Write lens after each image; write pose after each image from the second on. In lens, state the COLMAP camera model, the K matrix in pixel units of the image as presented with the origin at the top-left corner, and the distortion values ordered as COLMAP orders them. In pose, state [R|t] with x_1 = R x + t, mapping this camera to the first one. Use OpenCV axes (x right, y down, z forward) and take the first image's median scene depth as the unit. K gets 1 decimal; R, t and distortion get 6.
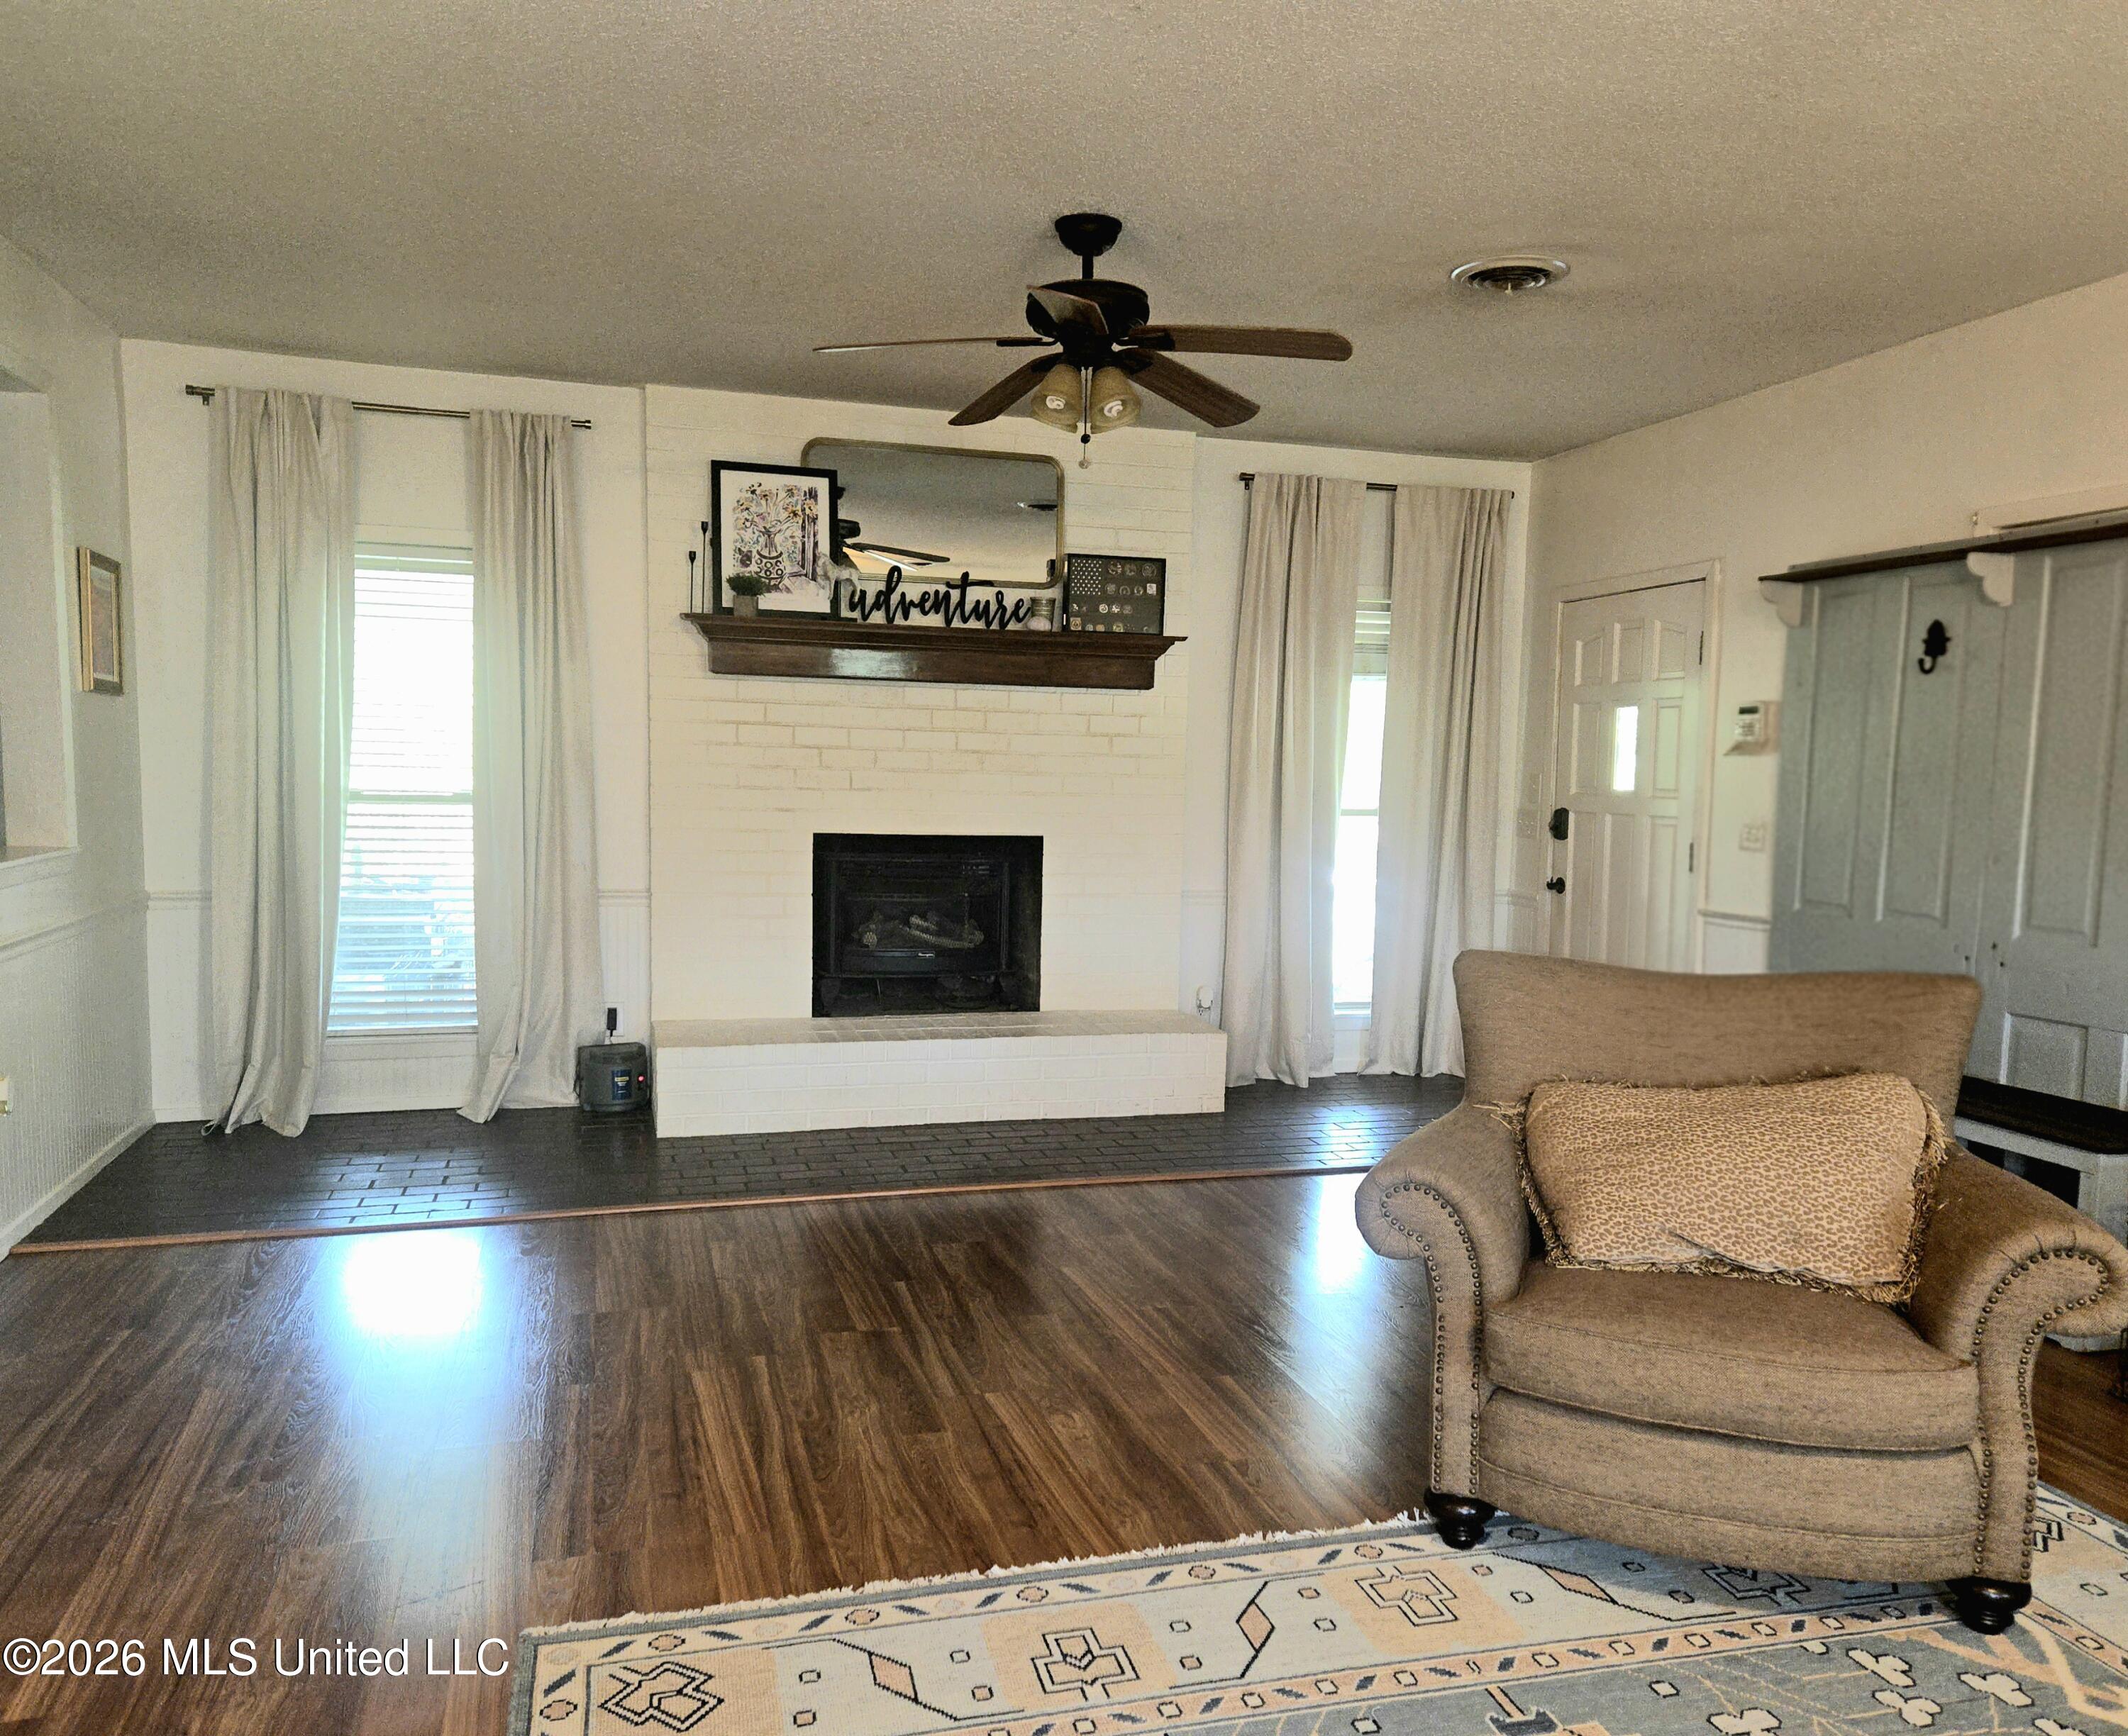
lens RADIAL K [[1601.5, 0, 1066.6], [0, 1601.5, 947.6], [0, 0, 1]] dist [0.046459, -0.036721]
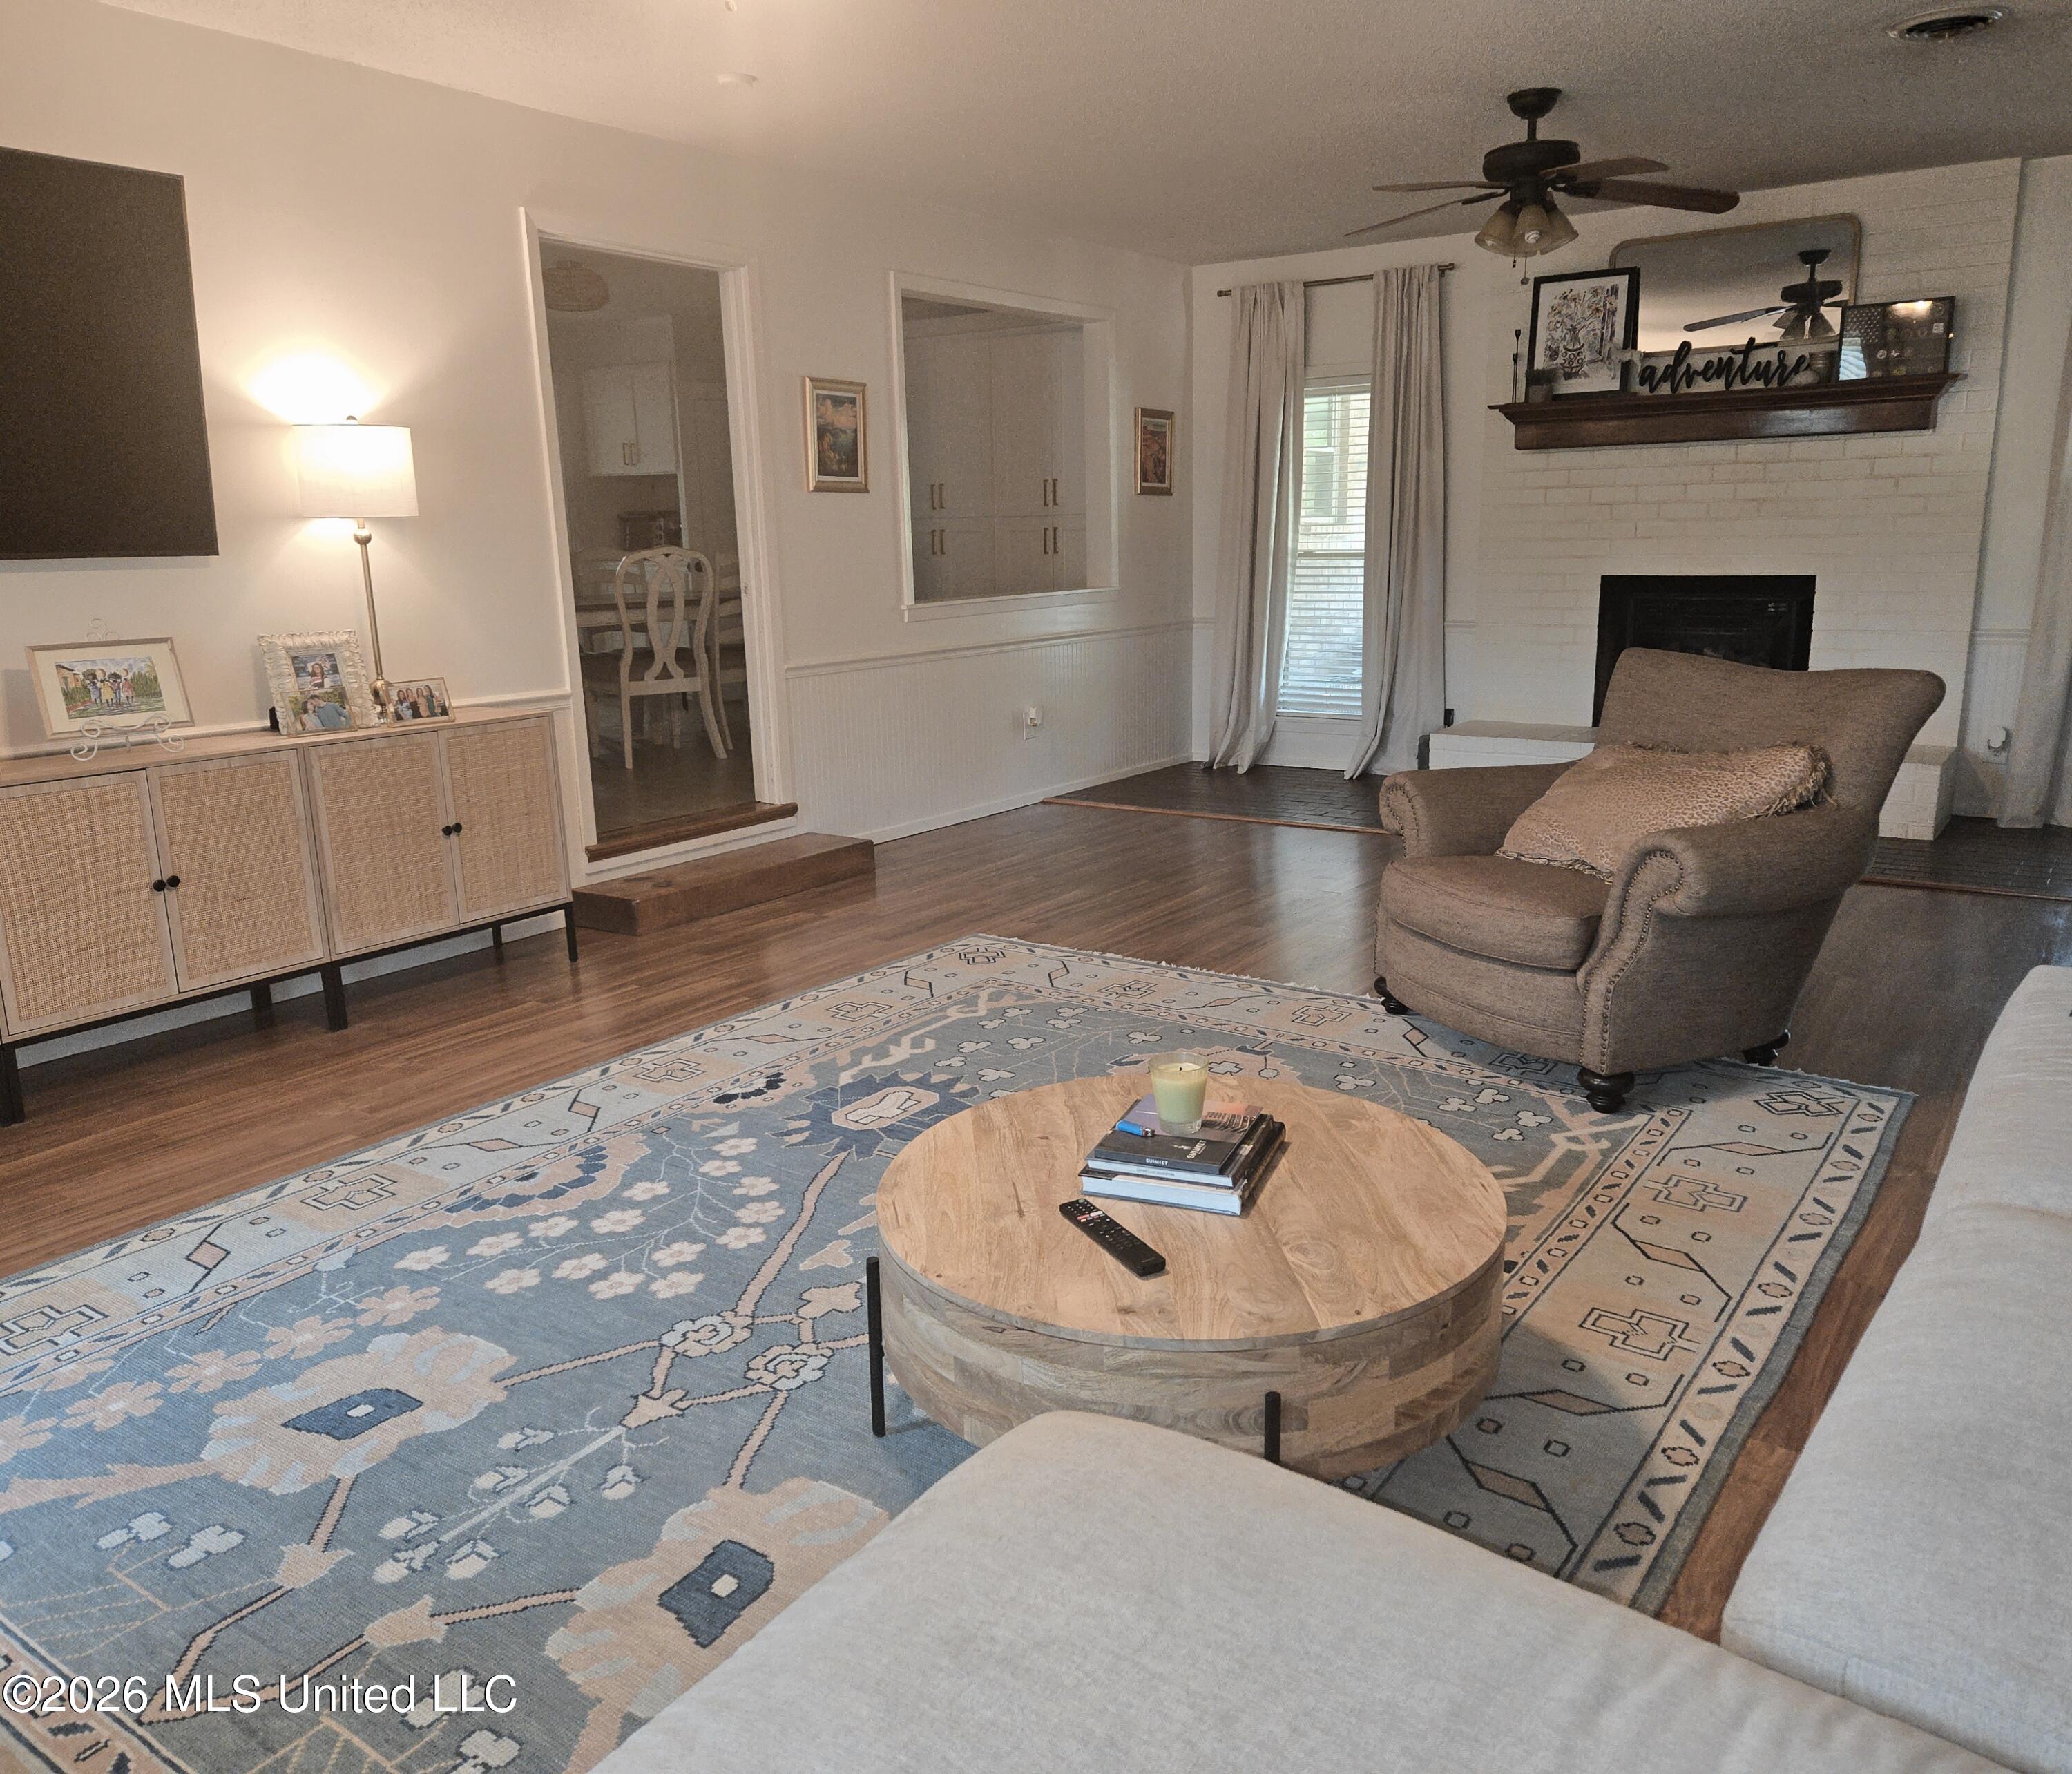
lens RADIAL K [[1615.3, 0, 1071.4], [0, 1615.3, 952.3], [0, 0, 1]] dist [0.007225, 0.001359]
pose [[0.619764, 0.164192, -0.767420, 0.625985], [-0.053960, 0.984470, 0.167052, 0.030261], [0.782931, -0.062123, 0.618999, -0.117837]]
